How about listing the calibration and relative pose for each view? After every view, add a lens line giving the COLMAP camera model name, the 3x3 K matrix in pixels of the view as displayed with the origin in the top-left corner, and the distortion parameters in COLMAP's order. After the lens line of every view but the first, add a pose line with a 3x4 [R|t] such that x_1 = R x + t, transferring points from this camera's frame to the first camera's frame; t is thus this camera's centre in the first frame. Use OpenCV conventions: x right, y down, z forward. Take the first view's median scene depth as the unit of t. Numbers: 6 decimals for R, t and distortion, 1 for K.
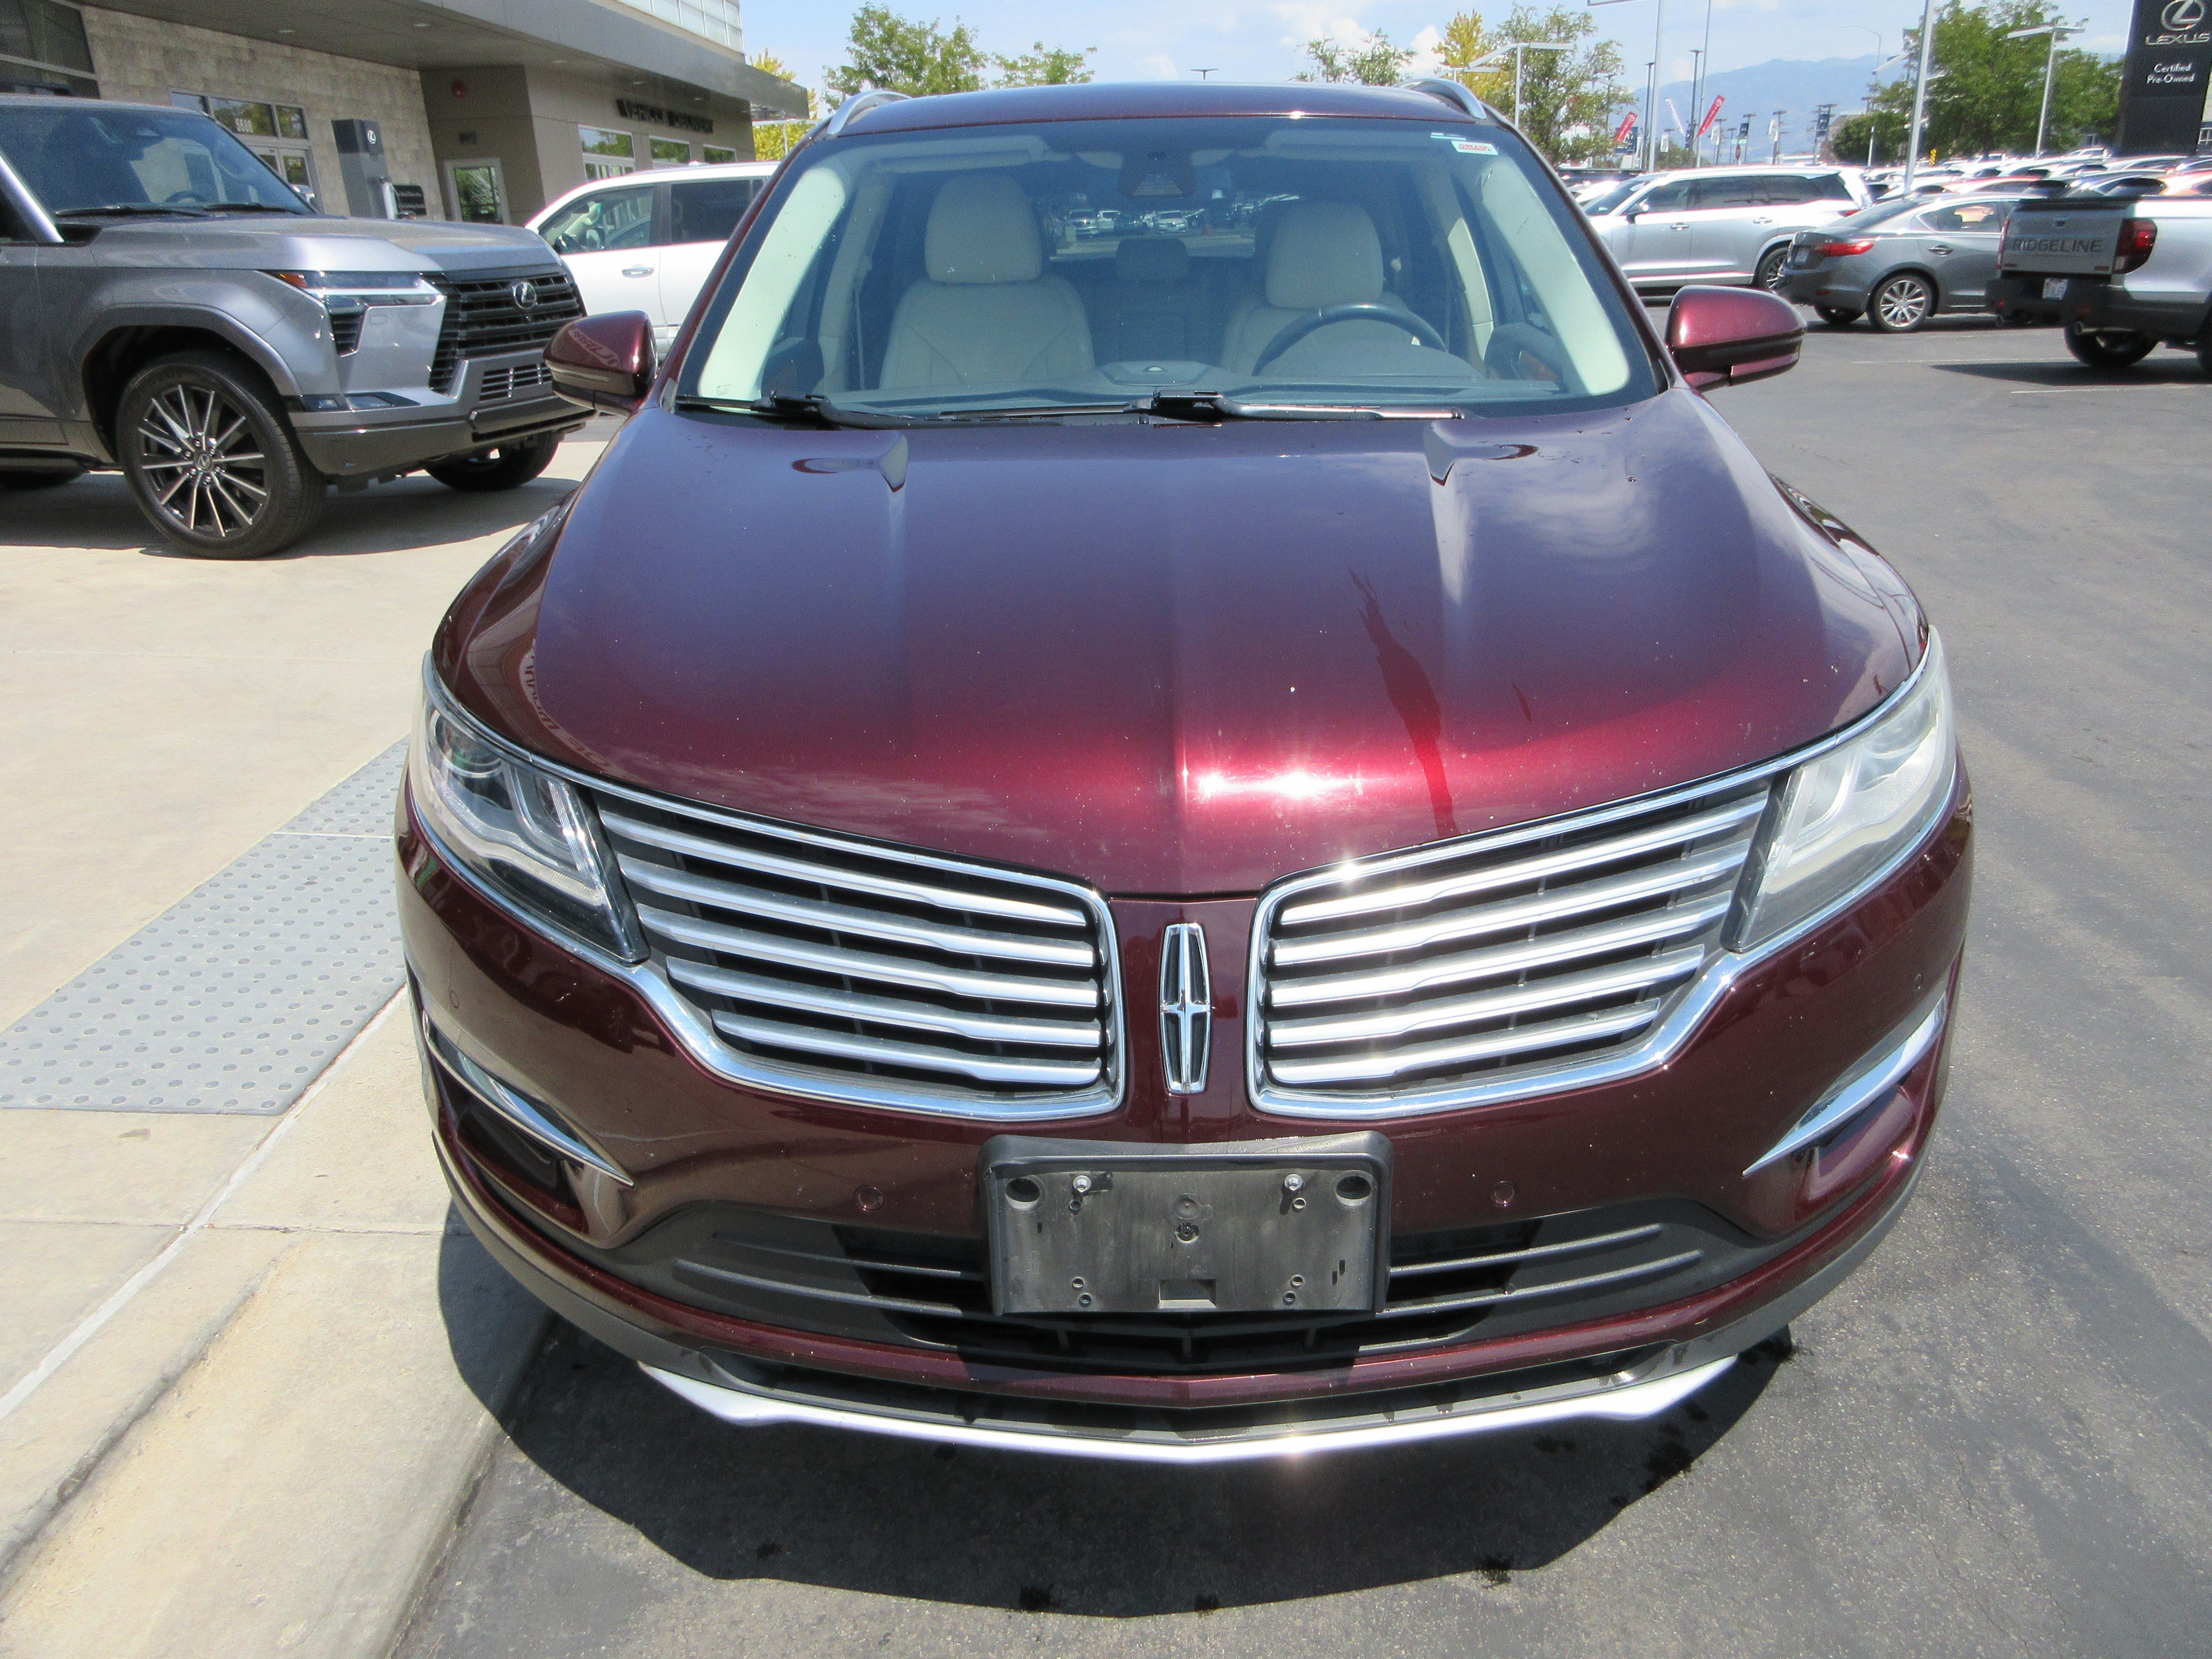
lens RADIAL K [[1646.3, 0, 1110.2], [0, 1646.3, 827.3], [0, 0, 1]] dist [-0.004966, 0.011715]
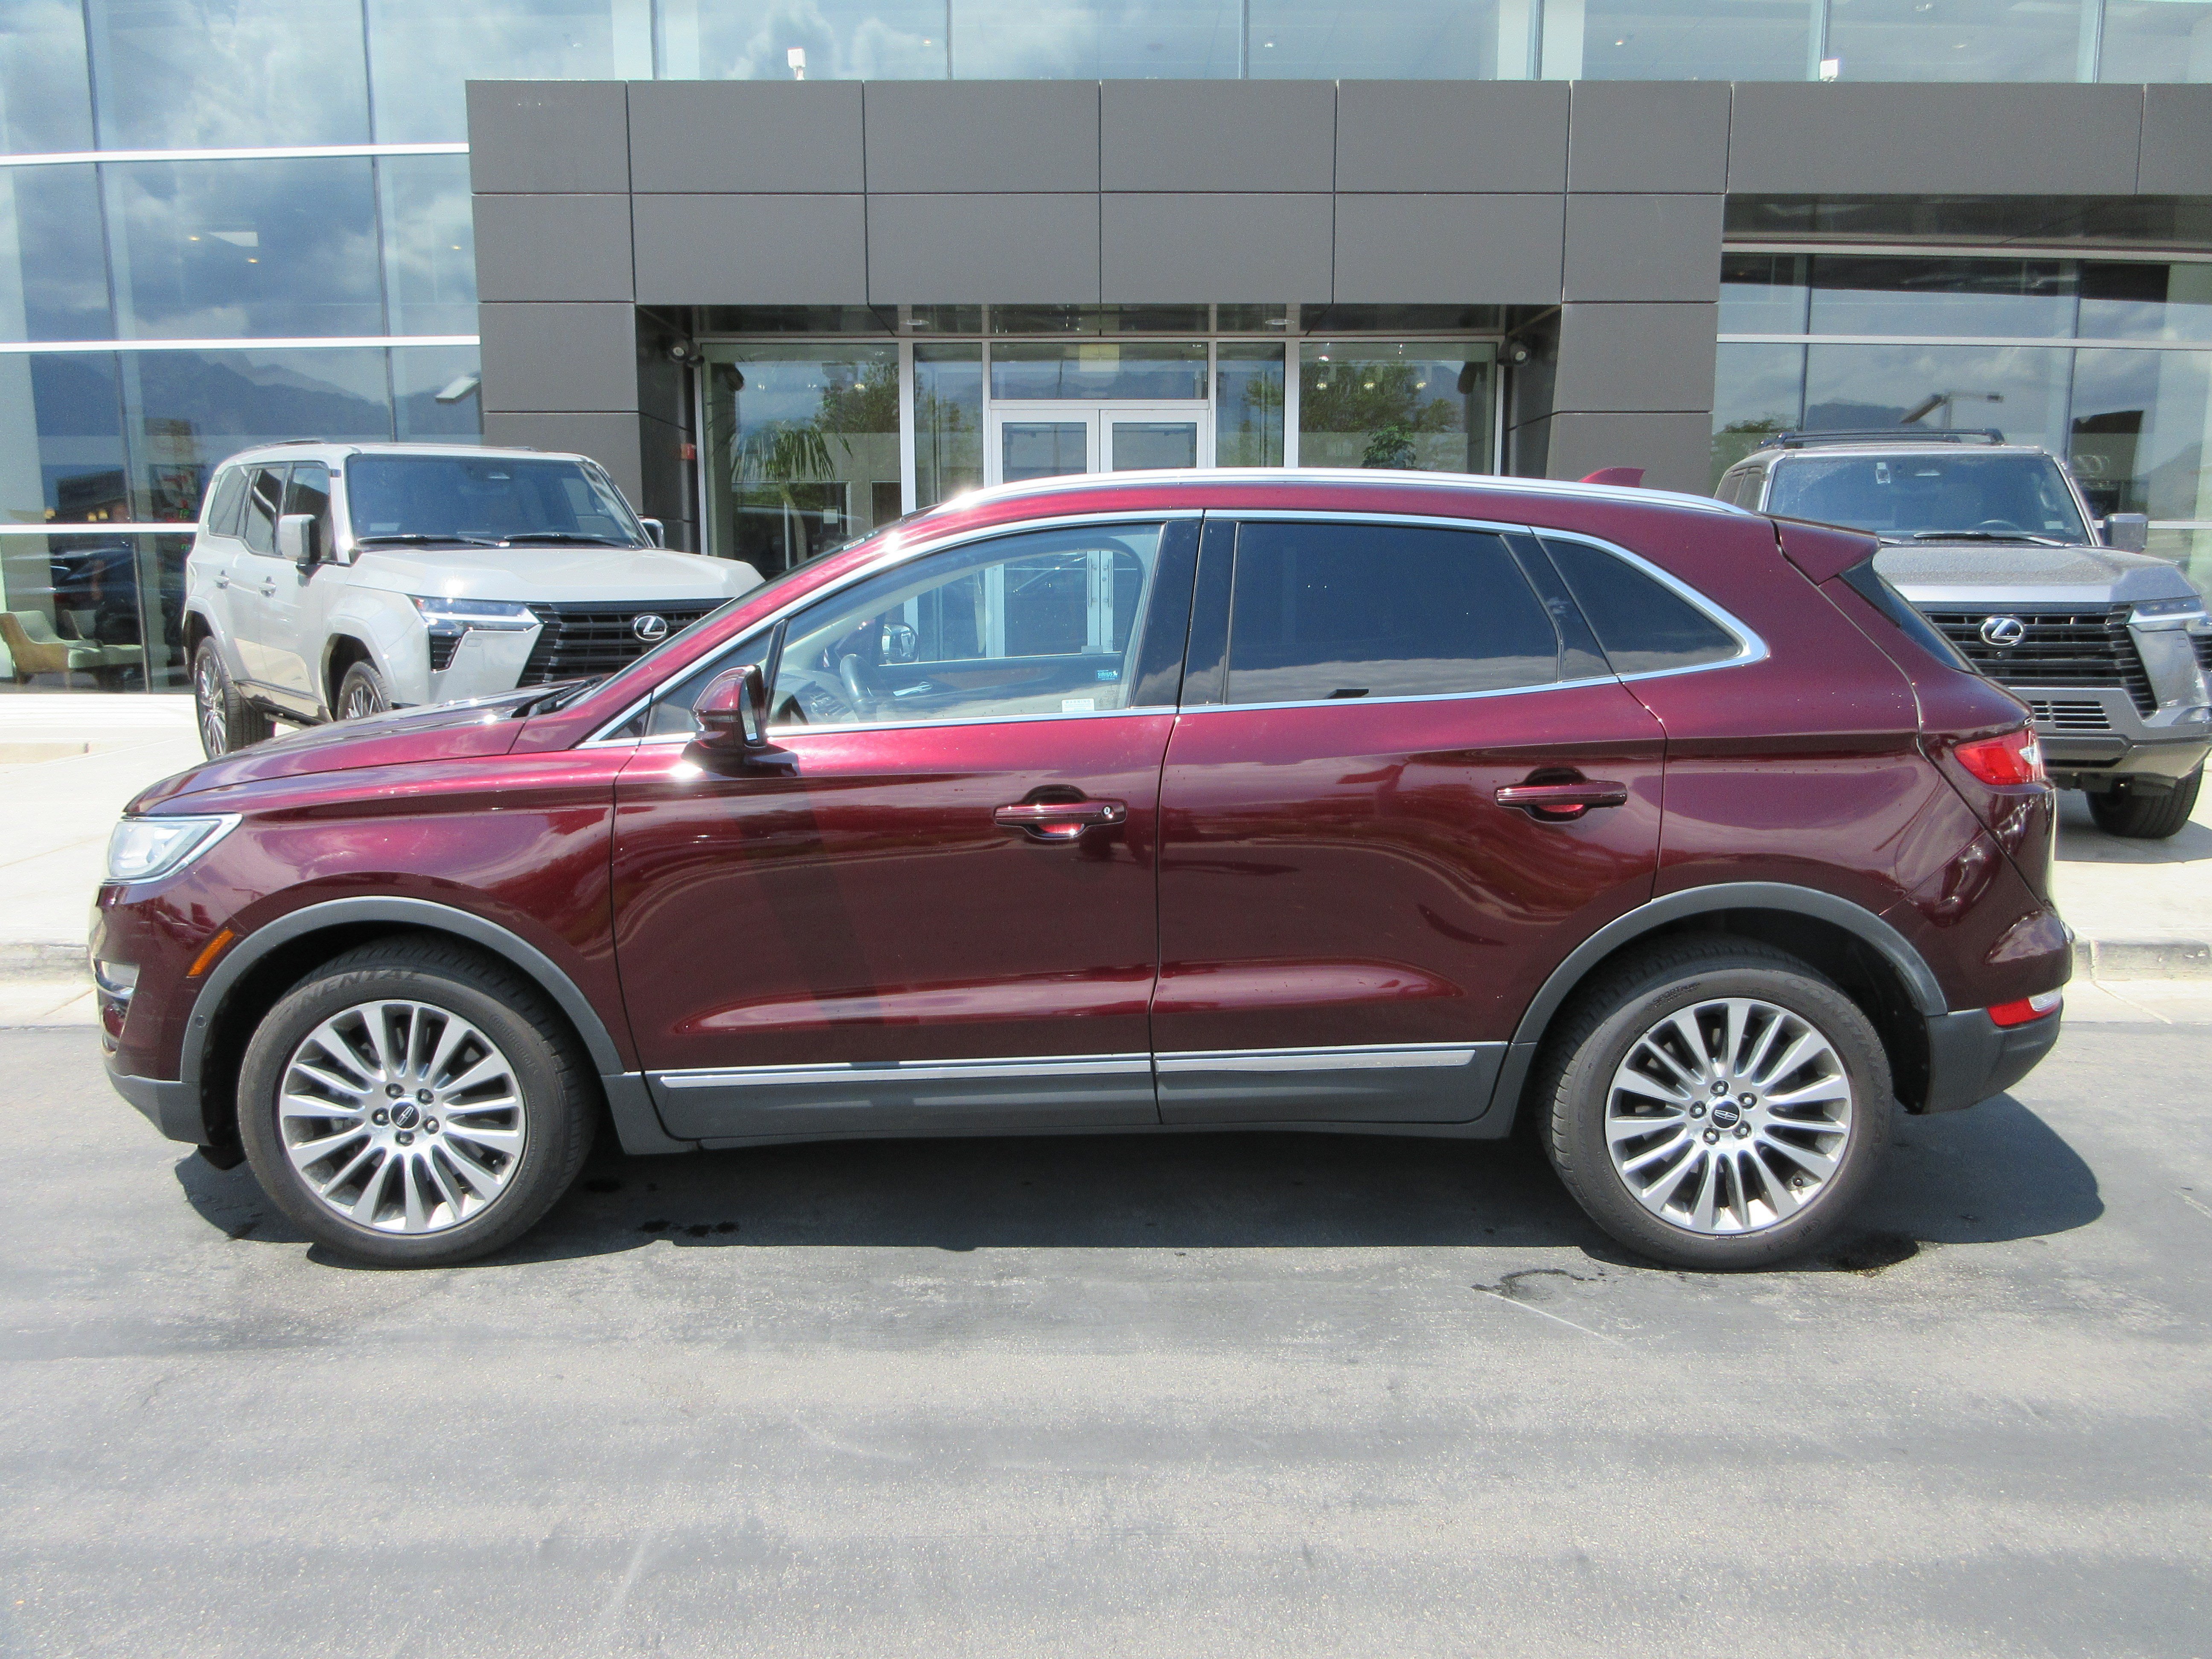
lens RADIAL K [[1646.3, 0, 1105.2], [0, 1646.3, 810.7], [0, 0, 1]] dist [-0.004966, 0.011715]
pose [[0.010277, 0.191778, -0.981385, 0.590619], [-0.352085, 0.919280, 0.175955, -0.206713], [0.935911, 0.343723, 0.076970, 0.459256]]
